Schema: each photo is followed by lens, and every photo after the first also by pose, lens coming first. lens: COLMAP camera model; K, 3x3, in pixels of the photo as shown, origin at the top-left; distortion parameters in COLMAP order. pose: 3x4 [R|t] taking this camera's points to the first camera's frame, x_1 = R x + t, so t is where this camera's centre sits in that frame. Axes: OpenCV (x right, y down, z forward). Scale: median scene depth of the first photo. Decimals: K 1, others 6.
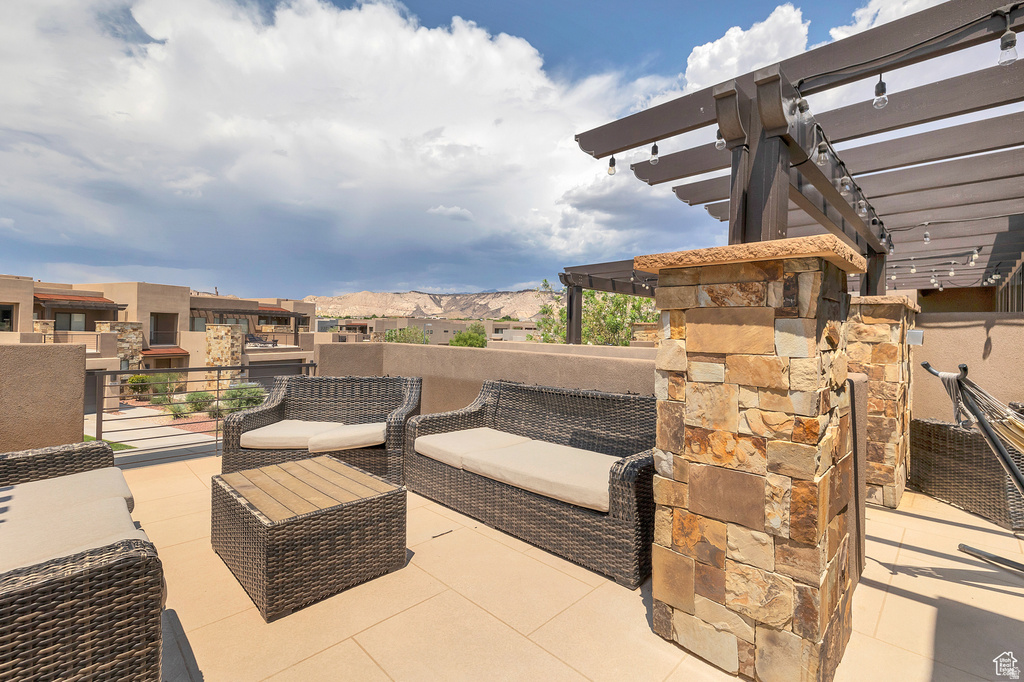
lens RADIAL K [[444.1, 0, 515.5], [0, 444.1, 328.9], [0, 0, 1]] dist [0.002759, 0.000141]
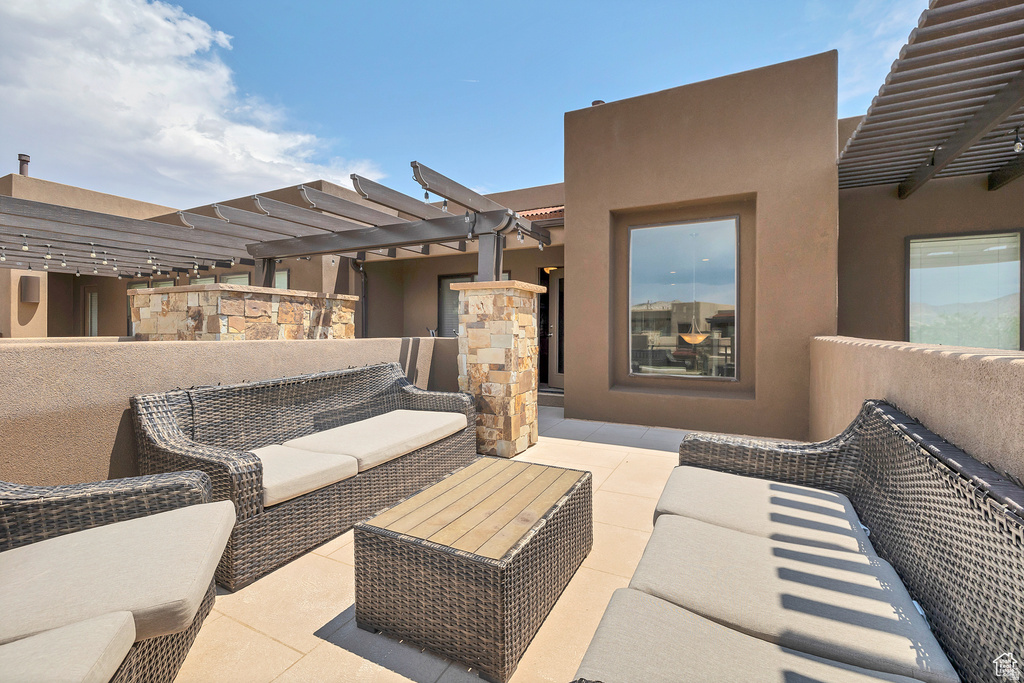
lens RADIAL K [[444.1, 0, 515.5], [0, 444.1, 329.4], [0, 0, 1]] dist [0.002759, 0.000141]
pose [[-0.302166, -0.018530, 0.953075, -1.100215], [-0.010614, 0.999814, 0.016073, 0.024454], [-0.953196, -0.005259, -0.302306, 1.050696]]
